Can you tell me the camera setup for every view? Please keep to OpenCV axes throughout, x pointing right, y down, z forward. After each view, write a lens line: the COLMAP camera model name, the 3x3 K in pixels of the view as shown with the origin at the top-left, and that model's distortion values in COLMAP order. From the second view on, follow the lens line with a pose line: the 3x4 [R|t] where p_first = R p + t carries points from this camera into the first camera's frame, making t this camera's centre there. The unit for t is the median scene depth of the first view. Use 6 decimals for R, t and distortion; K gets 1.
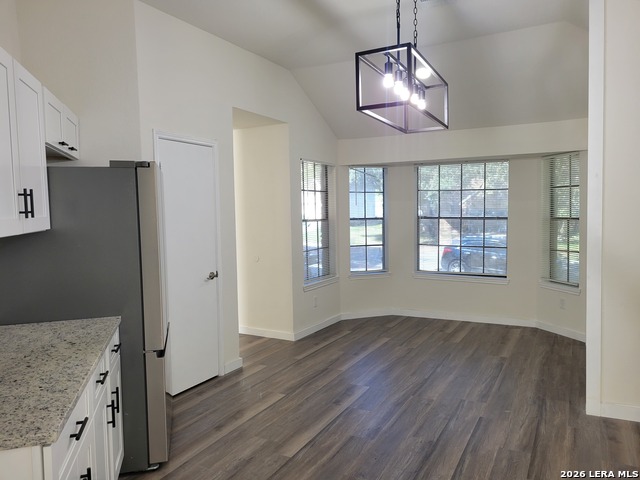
lens RADIAL K [[503.7, 0, 321.3], [0, 503.7, 240.6], [0, 0, 1]] dist [0.029332, -0.009549]
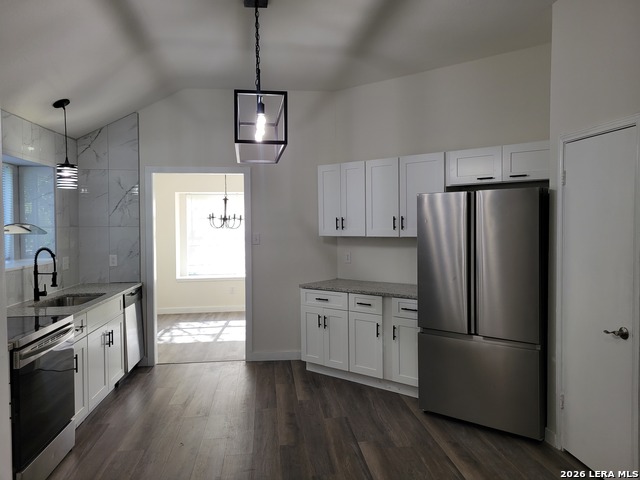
lens RADIAL K [[503.7, 0, 321.5], [0, 503.7, 238.8], [0, 0, 1]] dist [0.029332, -0.009549]
pose [[-0.837153, 0.048614, -0.544804, 0.589063], [-0.003795, 0.995502, 0.094663, -0.141973], [0.546956, 0.081316, -0.833203, 1.781788]]
